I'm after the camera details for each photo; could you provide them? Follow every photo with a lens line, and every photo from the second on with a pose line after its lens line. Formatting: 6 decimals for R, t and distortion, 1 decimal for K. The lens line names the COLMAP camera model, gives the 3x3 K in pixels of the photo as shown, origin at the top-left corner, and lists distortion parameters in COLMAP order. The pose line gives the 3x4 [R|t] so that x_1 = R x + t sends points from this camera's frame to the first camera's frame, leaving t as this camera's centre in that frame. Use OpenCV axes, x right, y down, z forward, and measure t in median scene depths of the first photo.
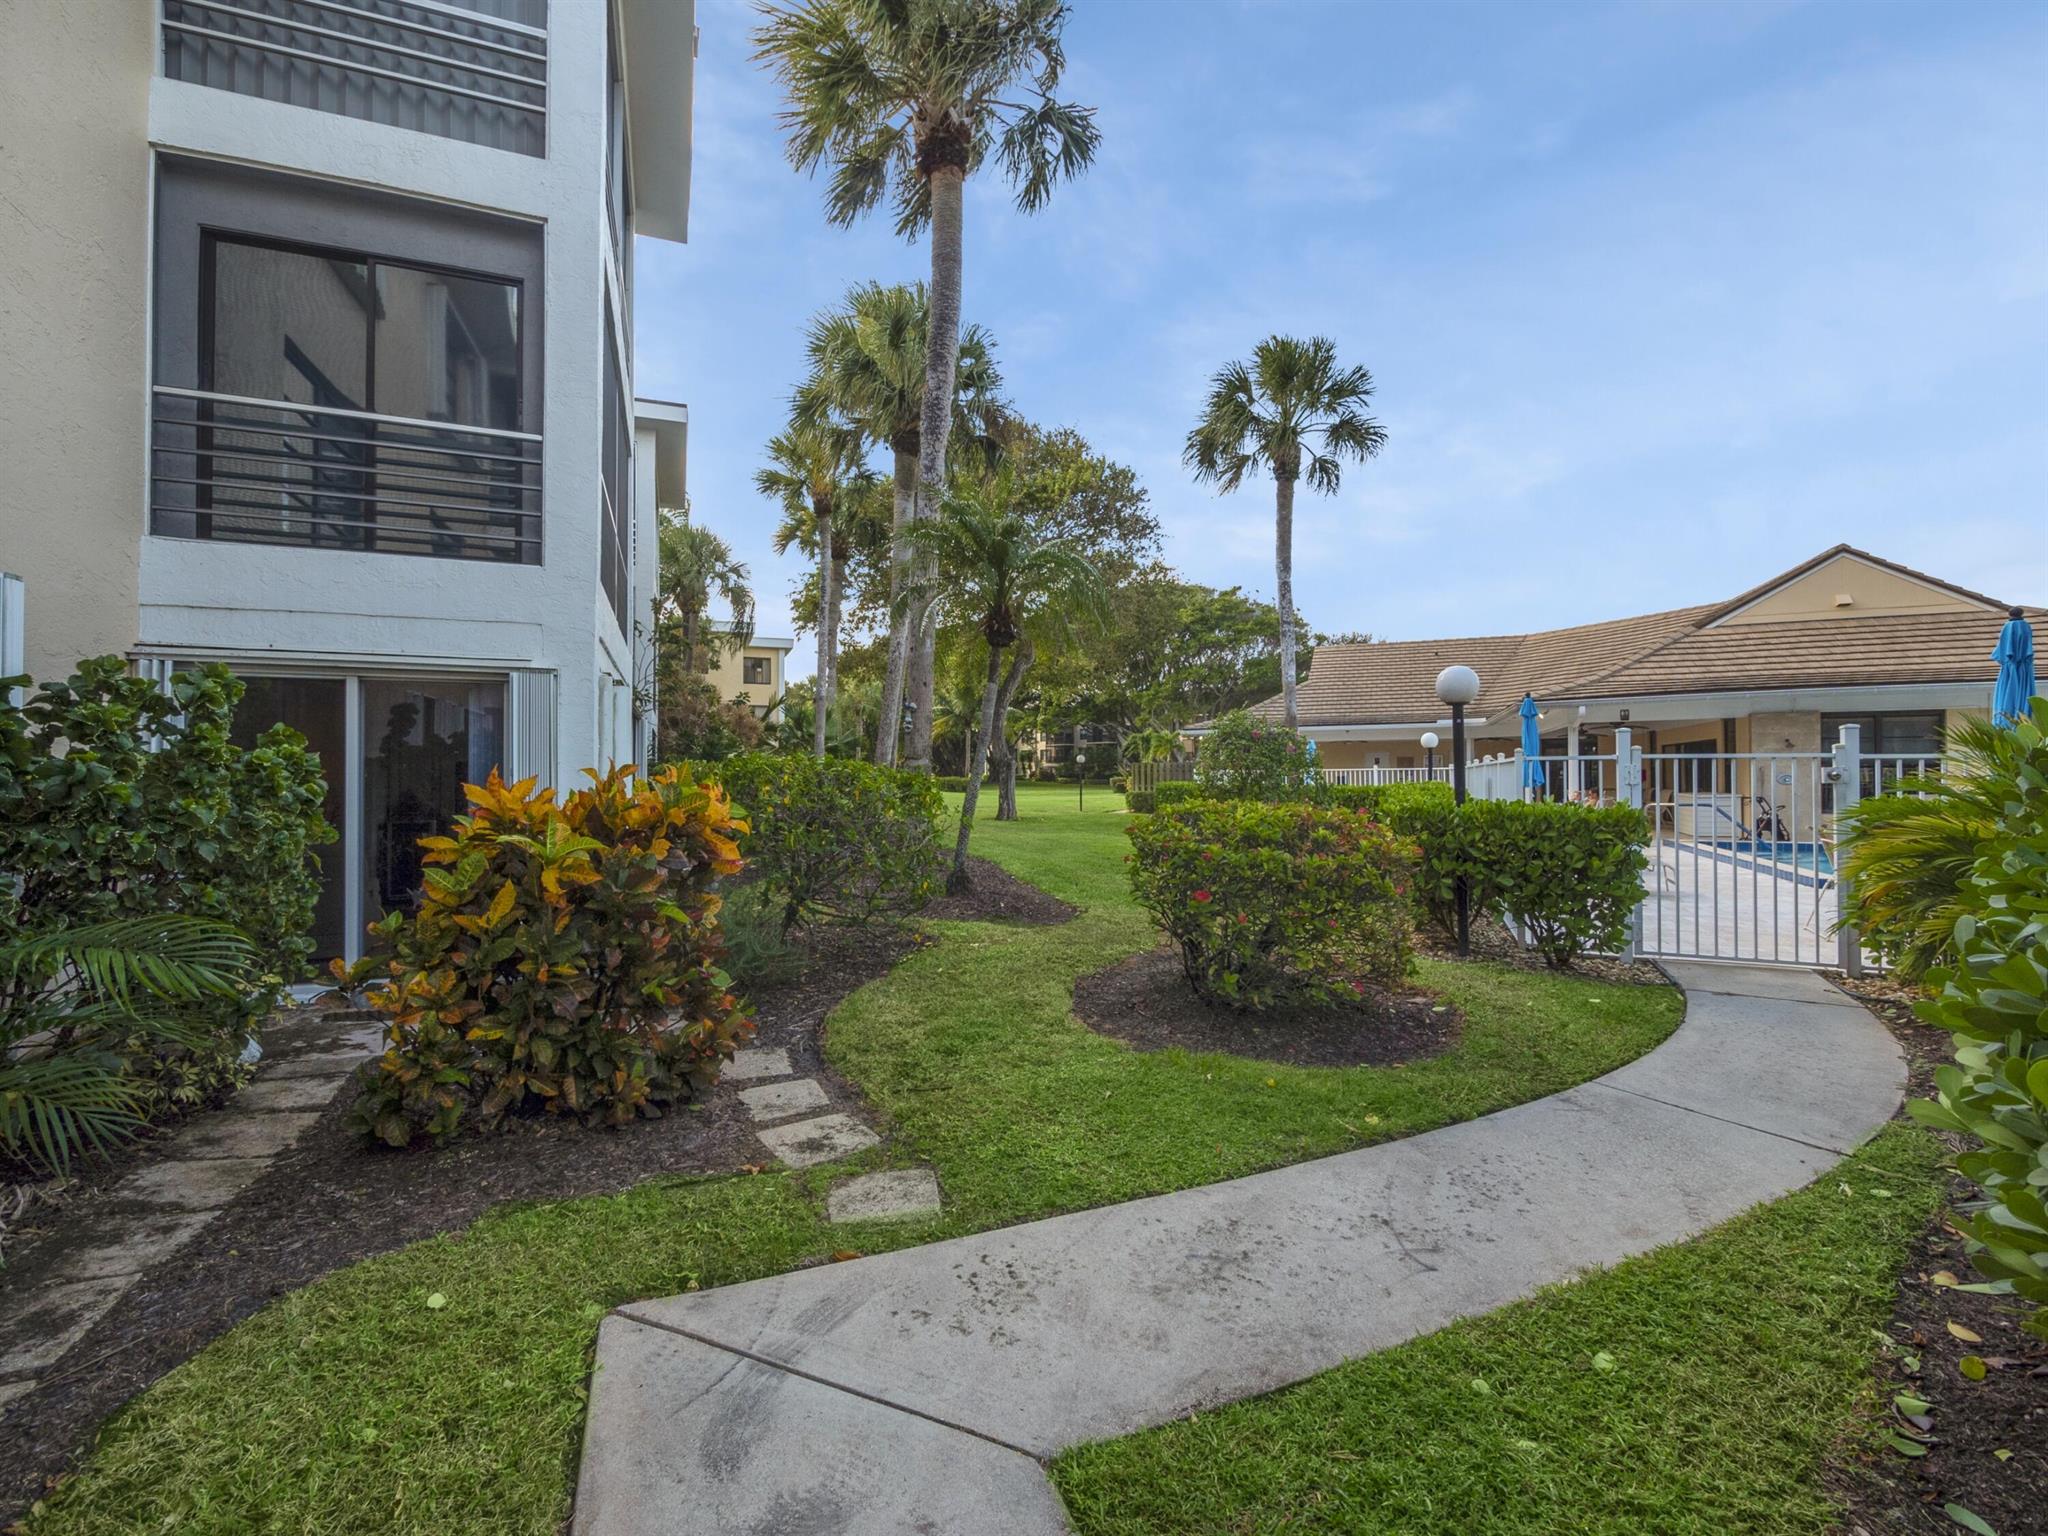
lens RADIAL K [[892.2, 0, 1024.0], [0, 892.2, 768.0], [0, 0, 1]] dist [0.001020, 0.000531]
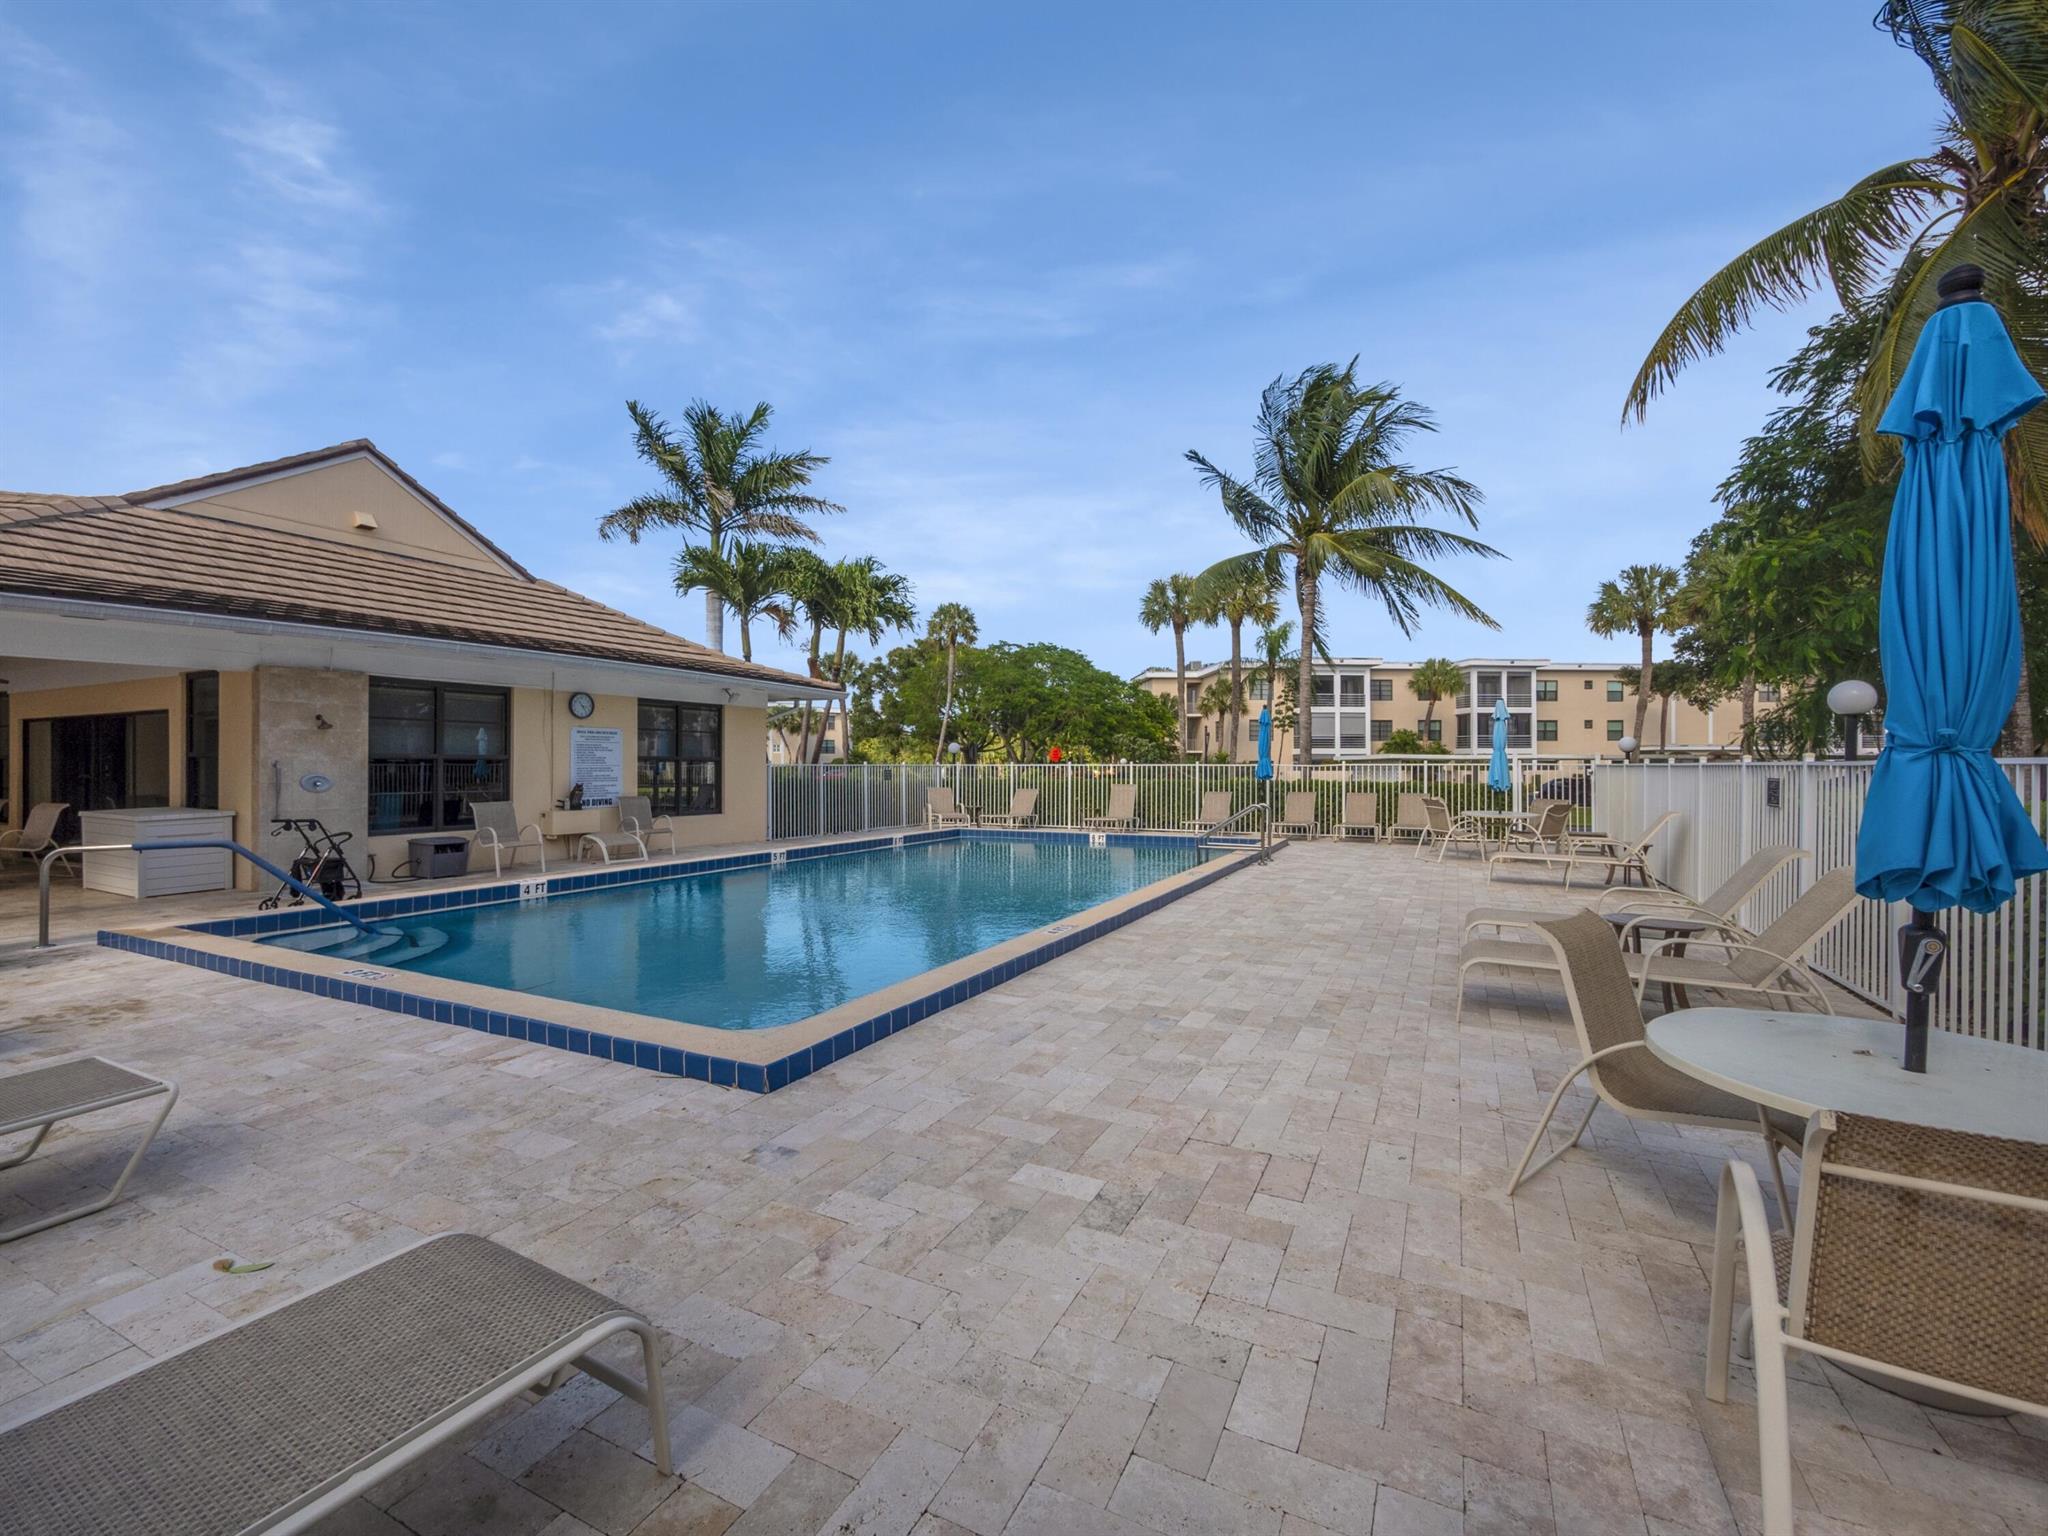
lens RADIAL K [[892.2, 0, 1024.0], [0, 892.2, 768.0], [0, 0, 1]] dist [0.001020, 0.000531]
pose [[0.037159, 0.004347, 0.999300, 0.243537], [-0.026392, 0.999646, -0.003367, -0.006111], [-0.998961, -0.026249, 0.037261, 0.458150]]
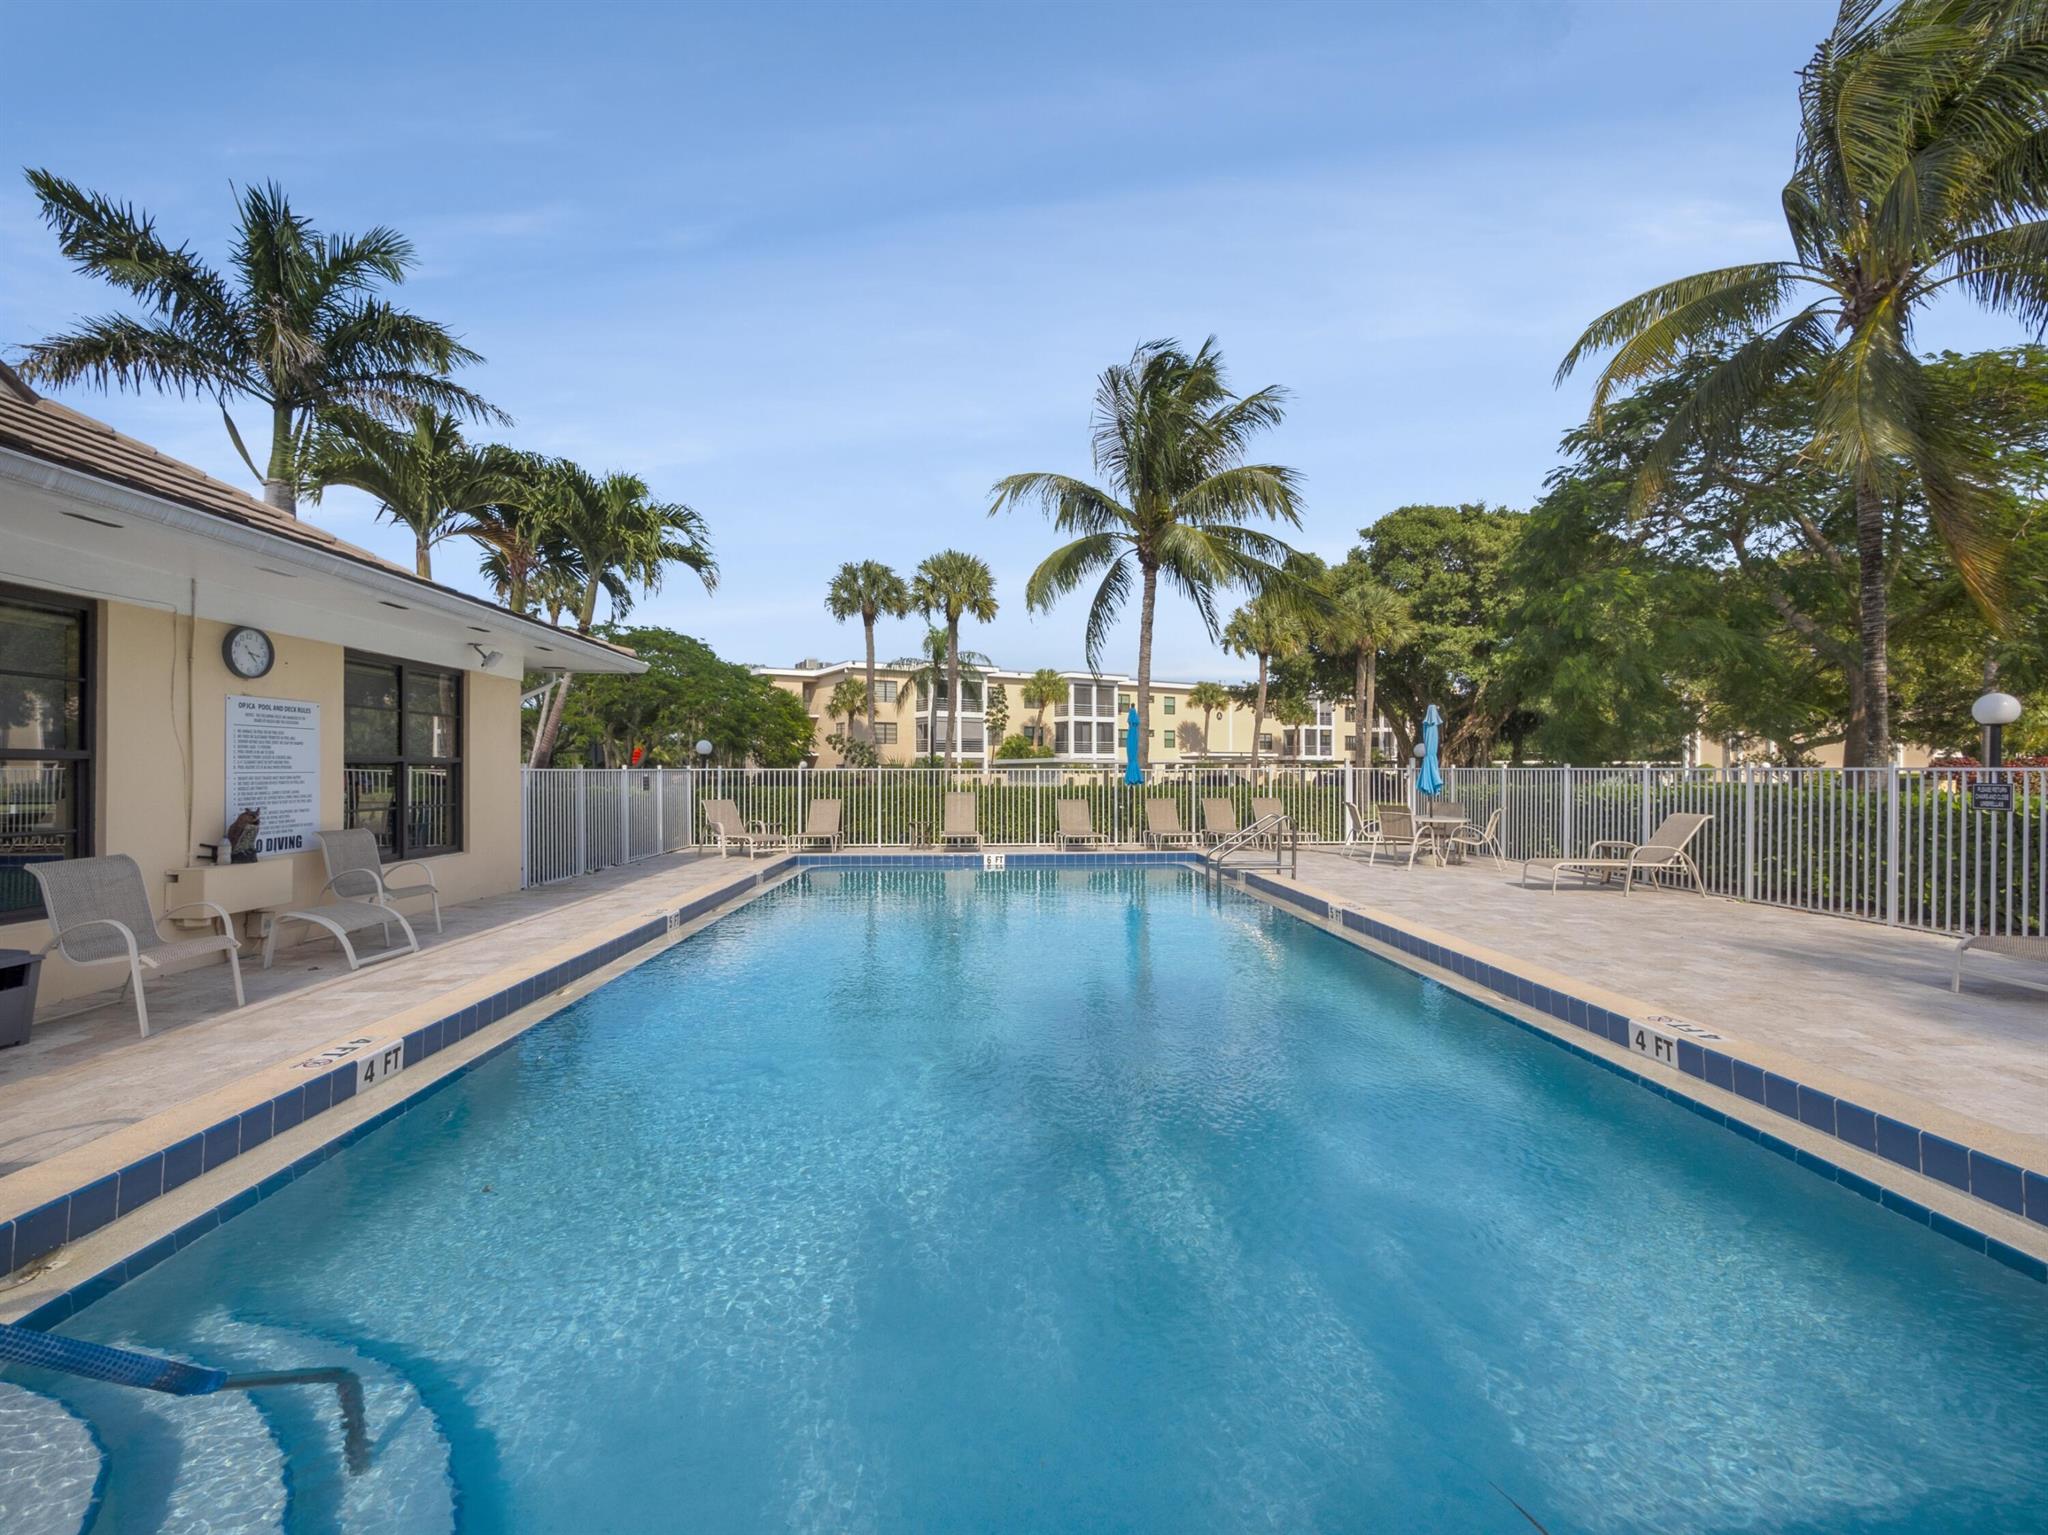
lens RADIAL K [[892.2, 0, 1024.0], [0, 892.2, 767.5], [0, 0, 1]] dist [0.001020, 0.000531]
pose [[-0.445489, 0.009231, 0.895240, 0.519262], [-0.017933, 0.999654, -0.019232, -0.001327], [-0.895108, -0.024622, -0.445170, 0.758536]]
